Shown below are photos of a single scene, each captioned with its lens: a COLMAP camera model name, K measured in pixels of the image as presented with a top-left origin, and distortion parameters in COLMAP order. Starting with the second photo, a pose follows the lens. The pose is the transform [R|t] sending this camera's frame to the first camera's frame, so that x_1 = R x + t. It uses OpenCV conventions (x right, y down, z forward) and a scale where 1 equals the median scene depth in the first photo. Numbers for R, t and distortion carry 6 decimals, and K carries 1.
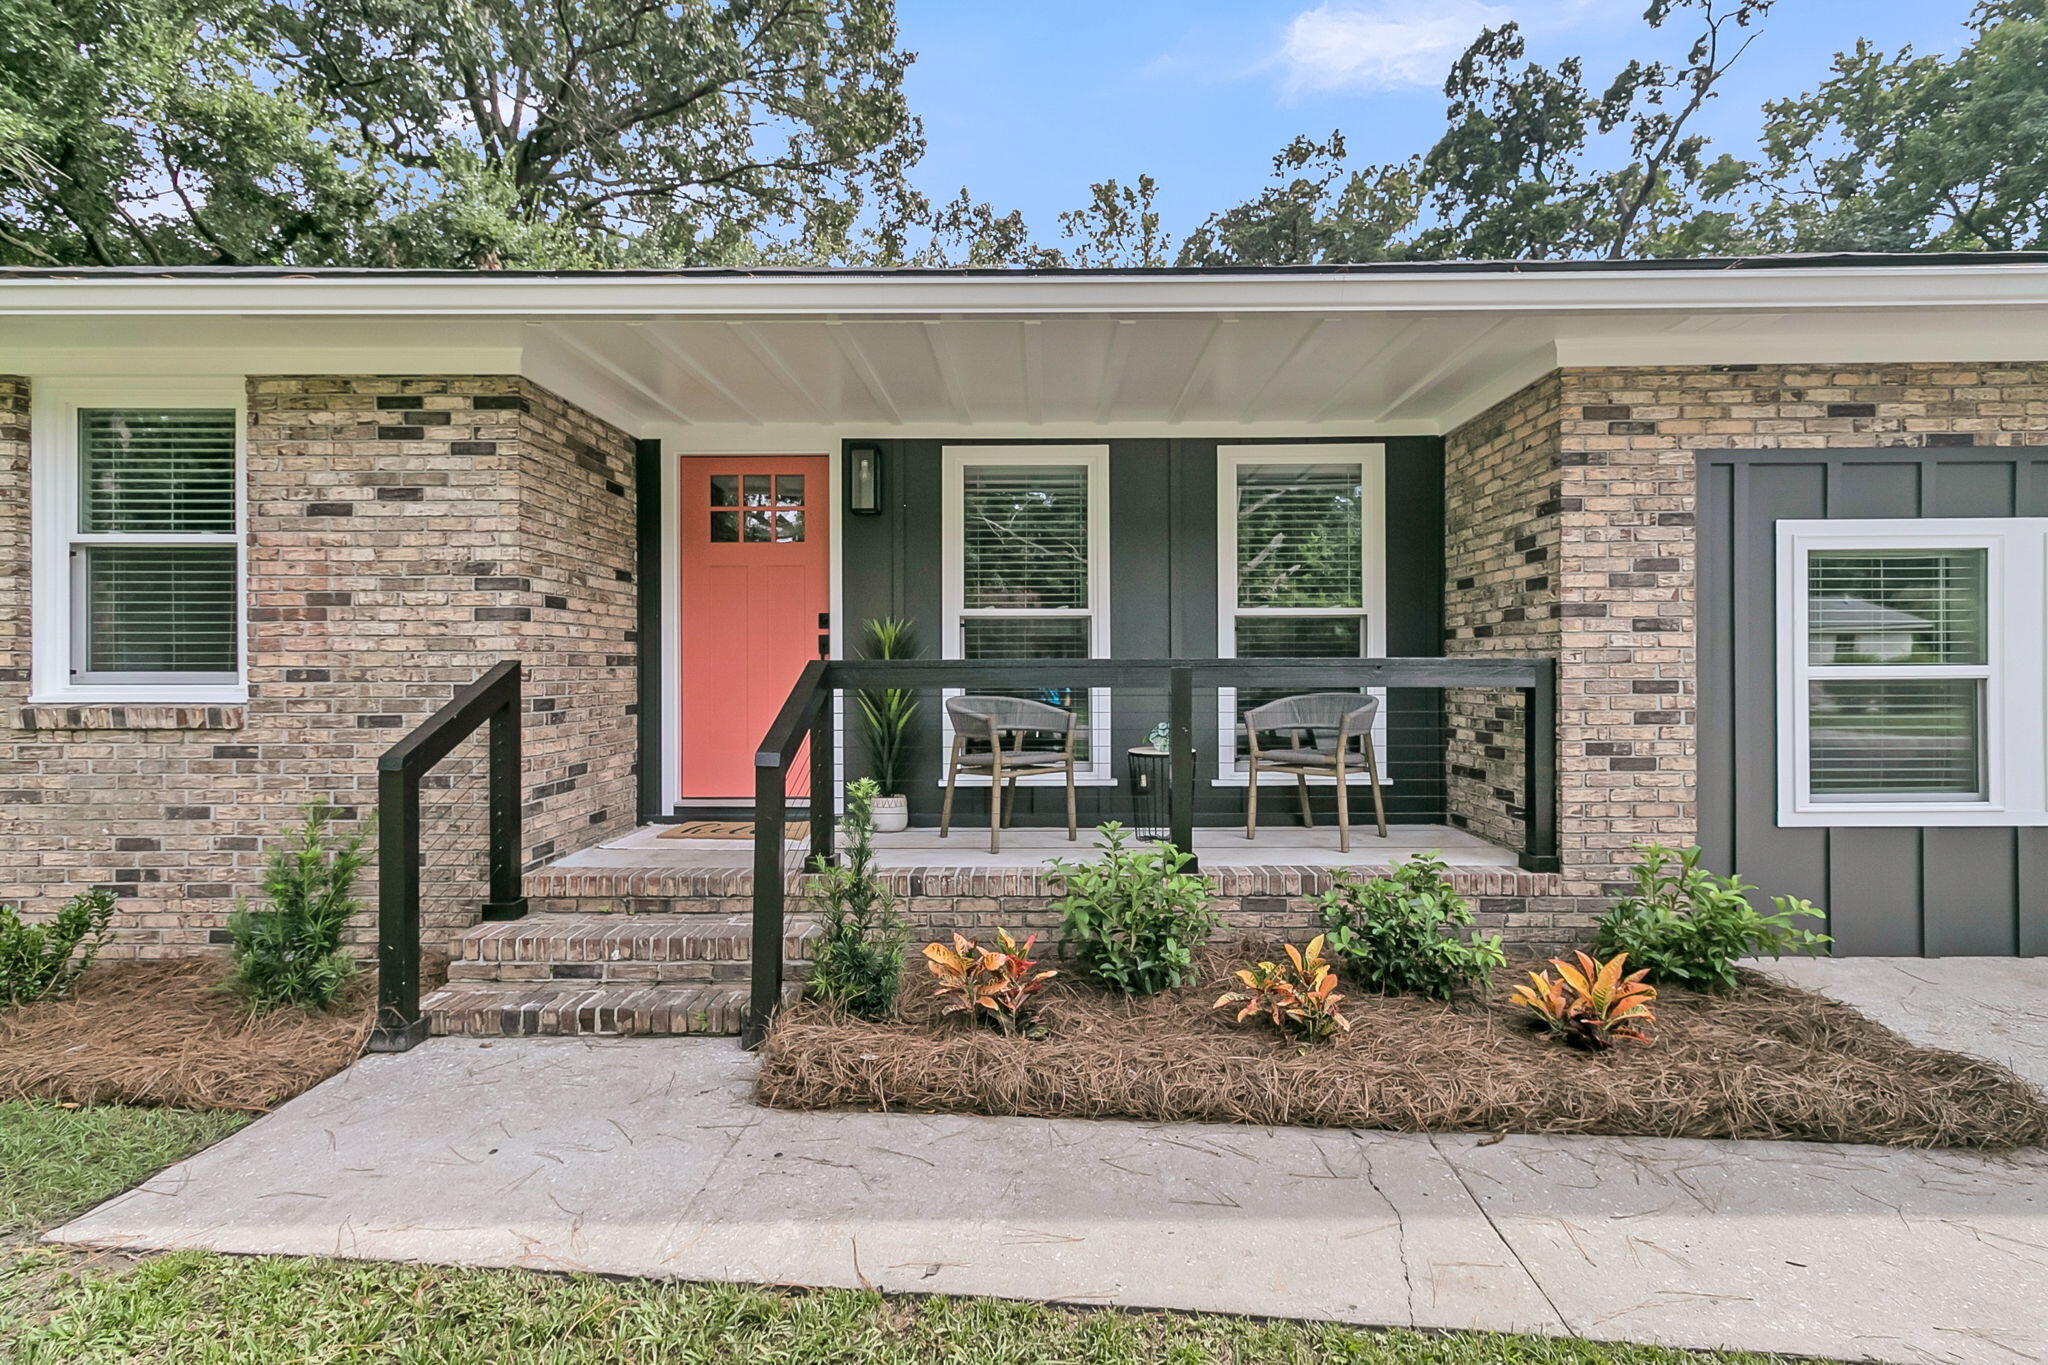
lens RADIAL K [[964.3, 0, 1024.0], [0, 964.3, 682.5], [0, 0, 1]] dist [0.004910, 0.000786]
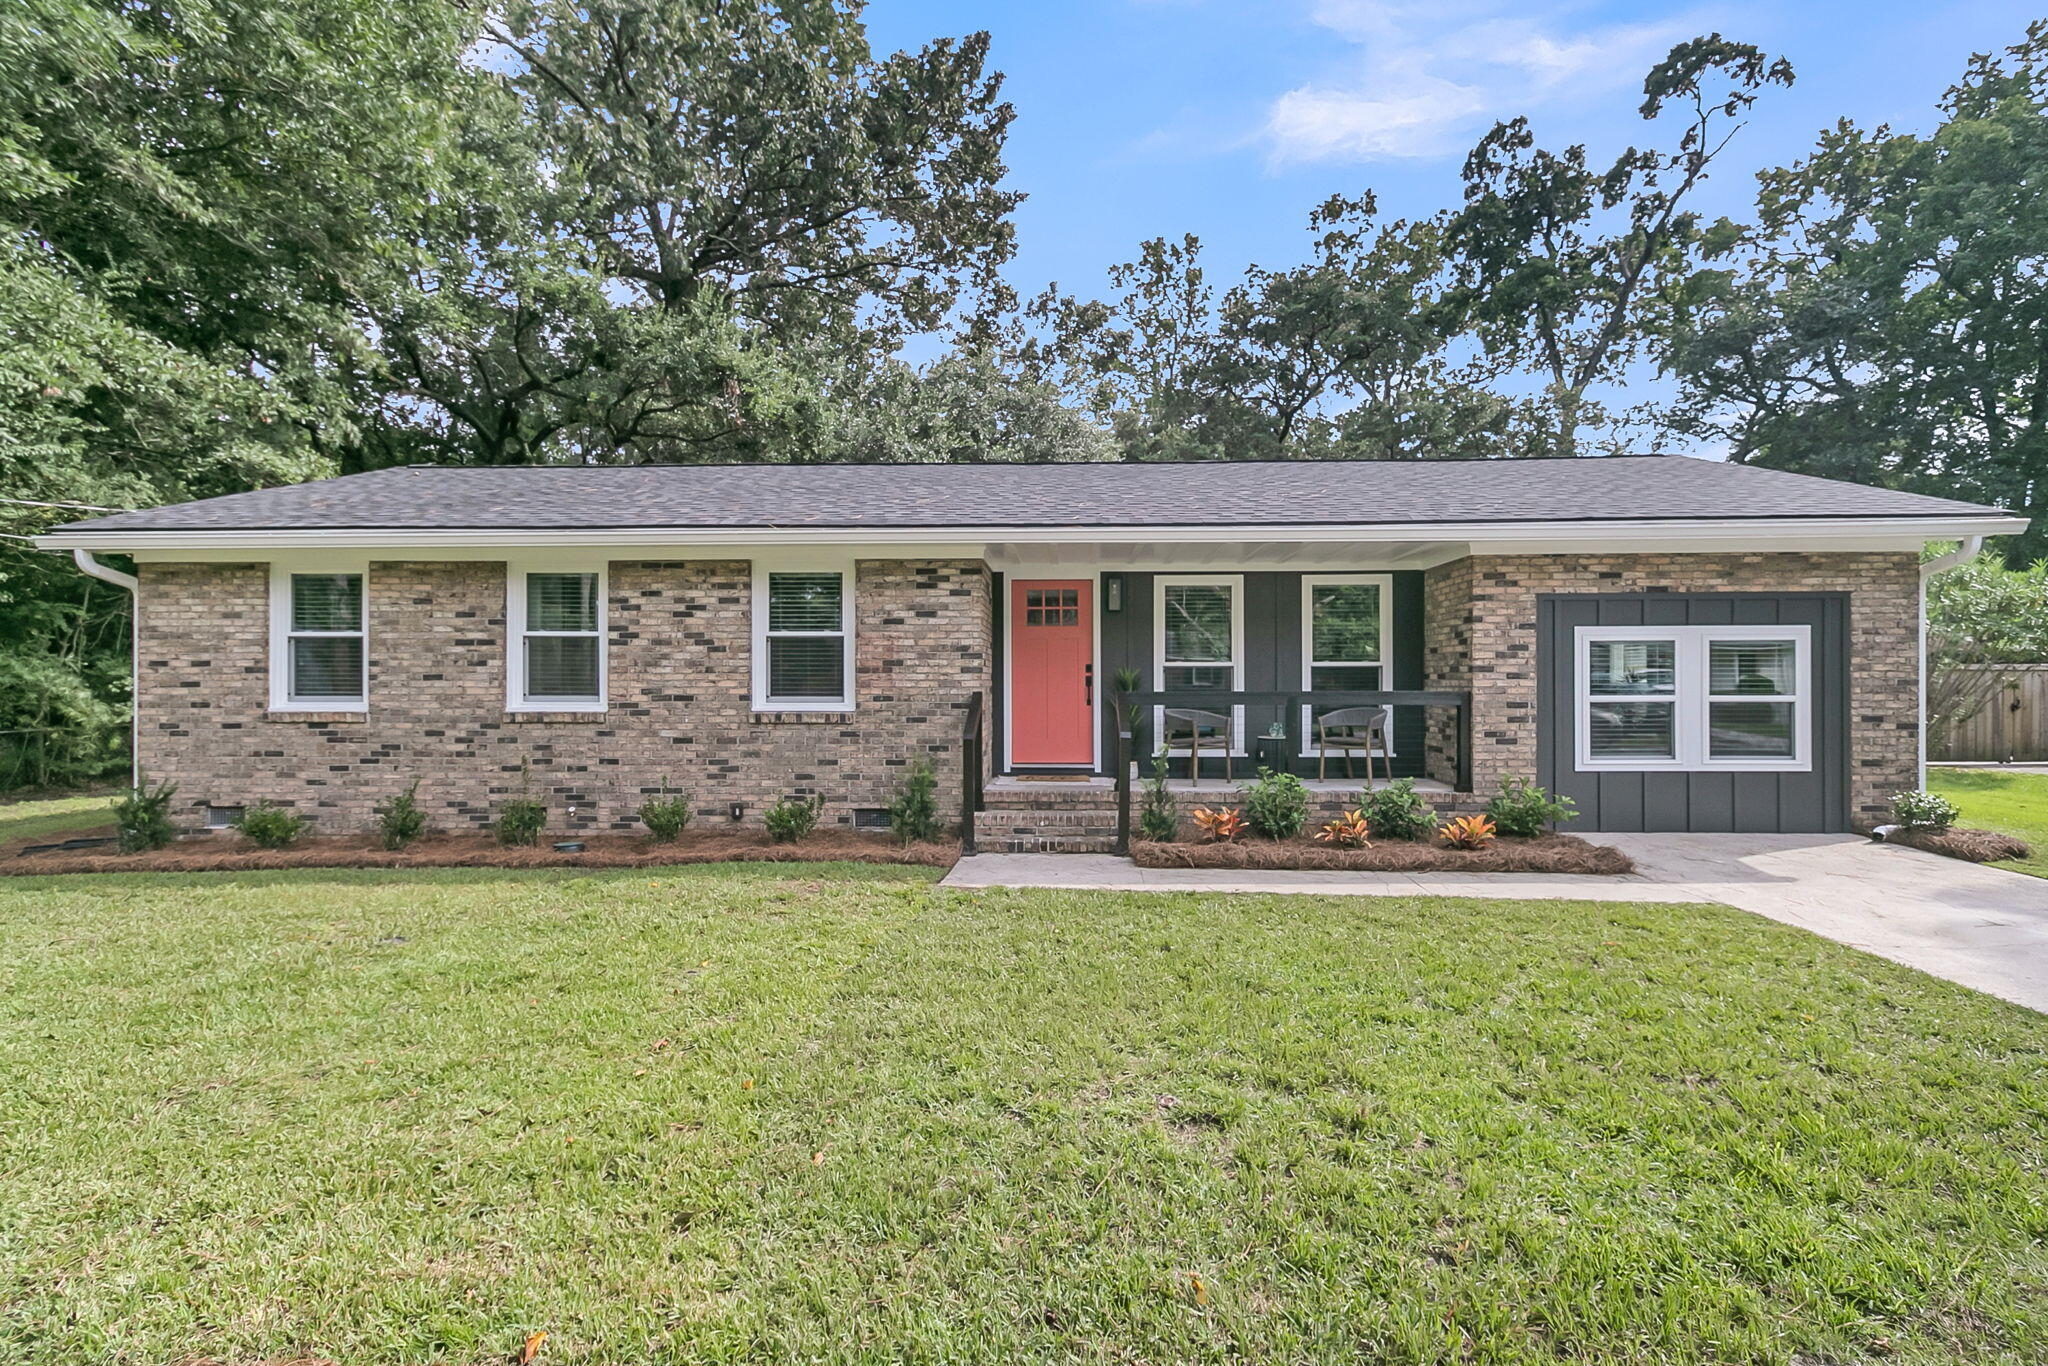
lens RADIAL K [[976.1, 0, 1024.3], [0, 976.1, 693.7], [0, 0, 1]] dist [0.004707, 0.001427]
pose [[0.999738, 0.001714, -0.022824, -0.306535], [-0.001781, 0.999994, -0.002887, -0.009912], [0.022819, 0.002927, 0.999735, -0.942186]]
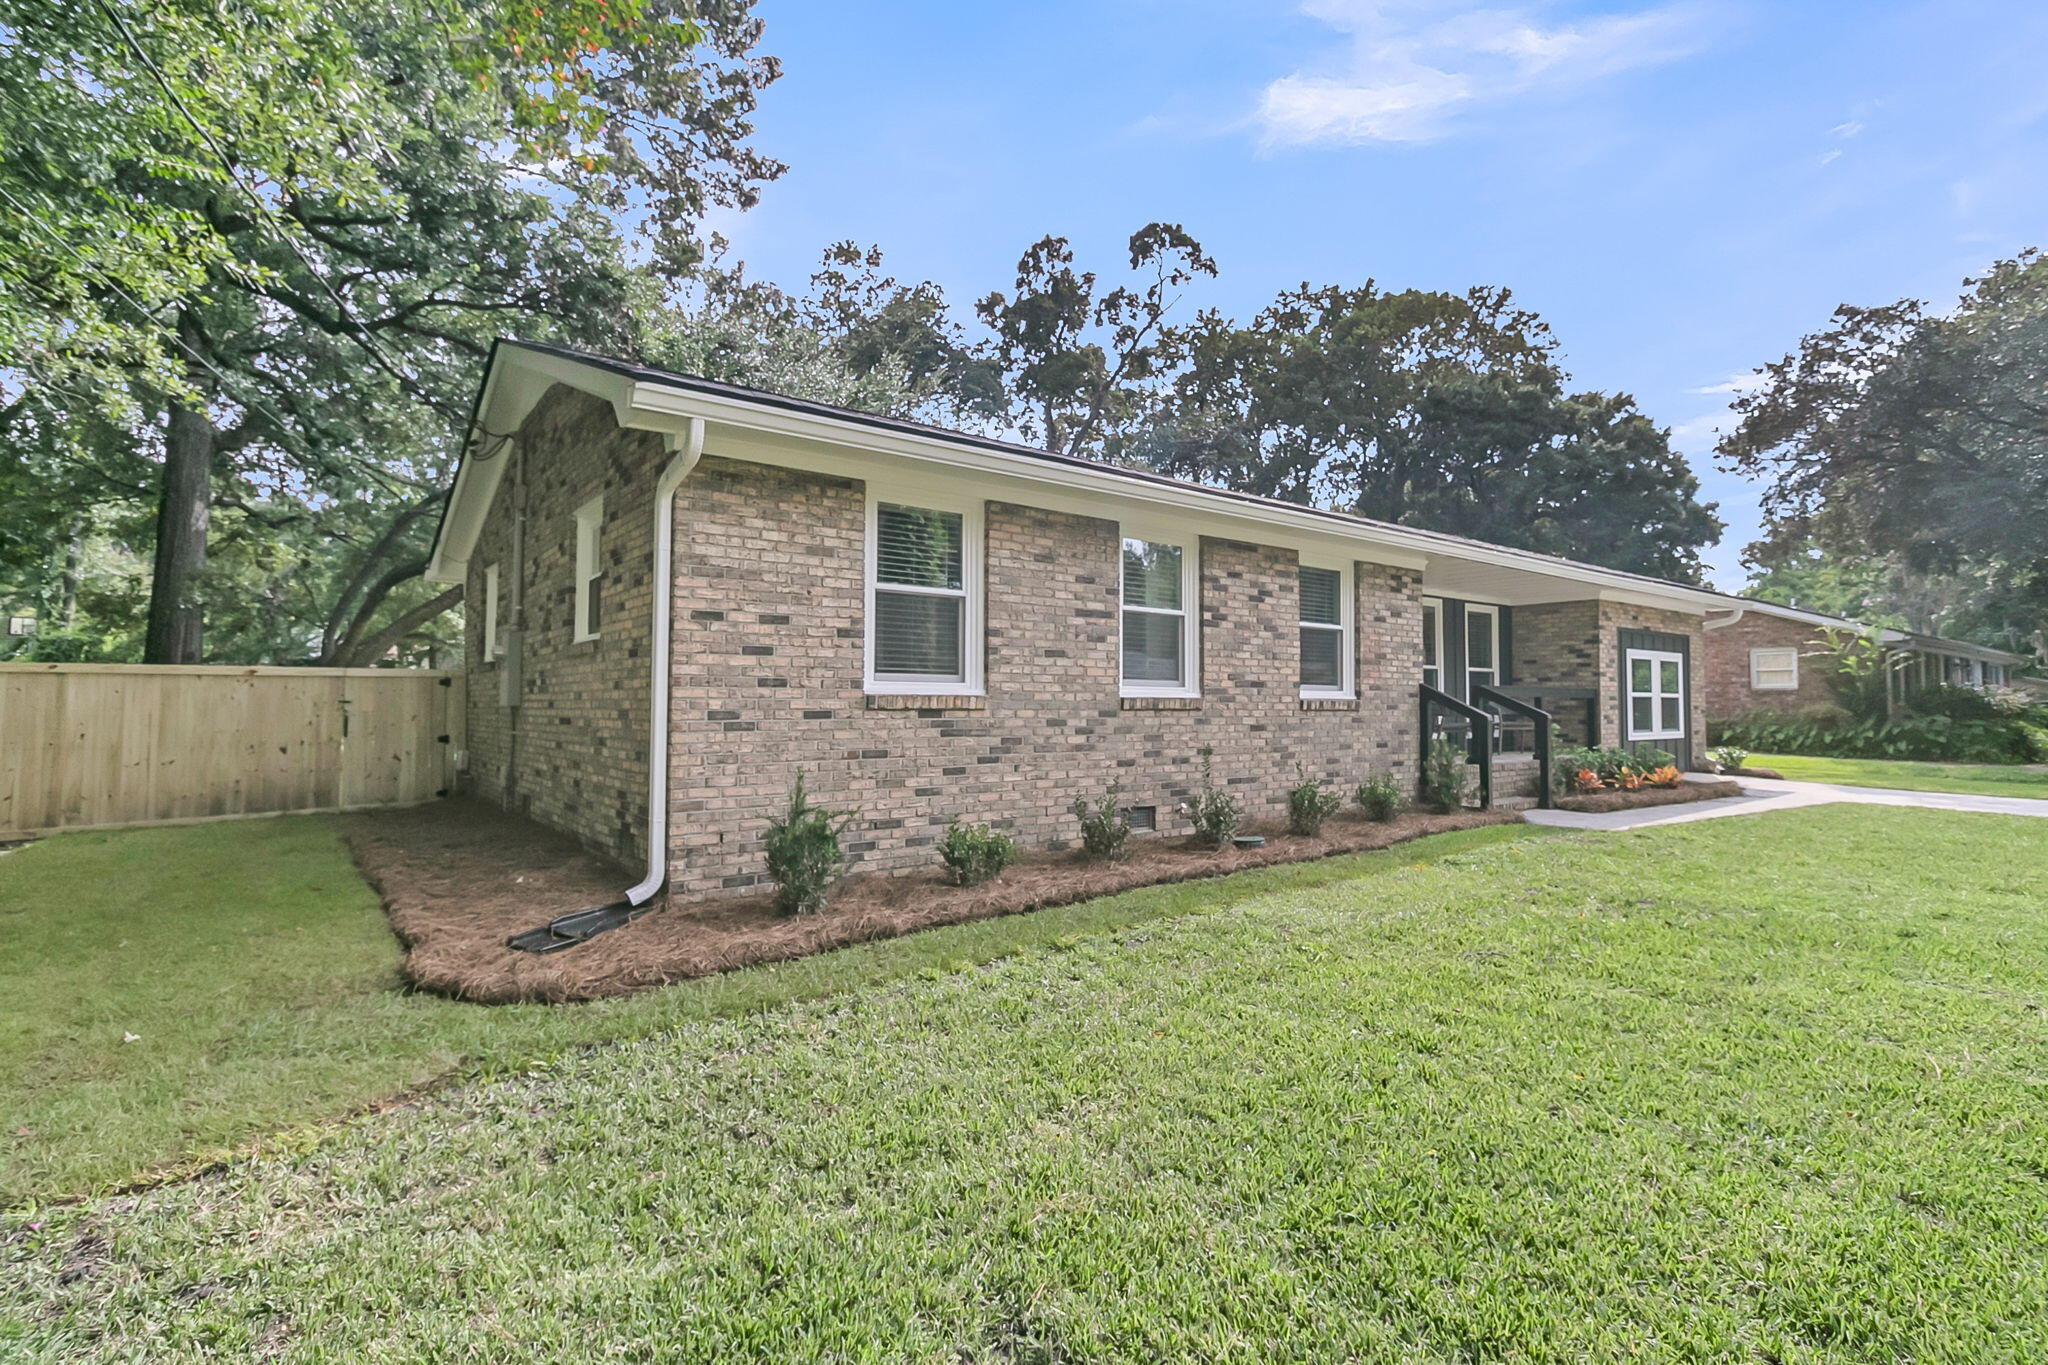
lens RADIAL K [[964.3, 0, 1024.0], [0, 964.3, 682.5], [0, 0, 1]] dist [0.004910, 0.000786]
pose [[0.784258, 0.019866, 0.620117, -2.354749], [0.000172, 0.999480, -0.032236, 0.045665], [-0.620435, 0.025388, 0.783847, -0.267116]]
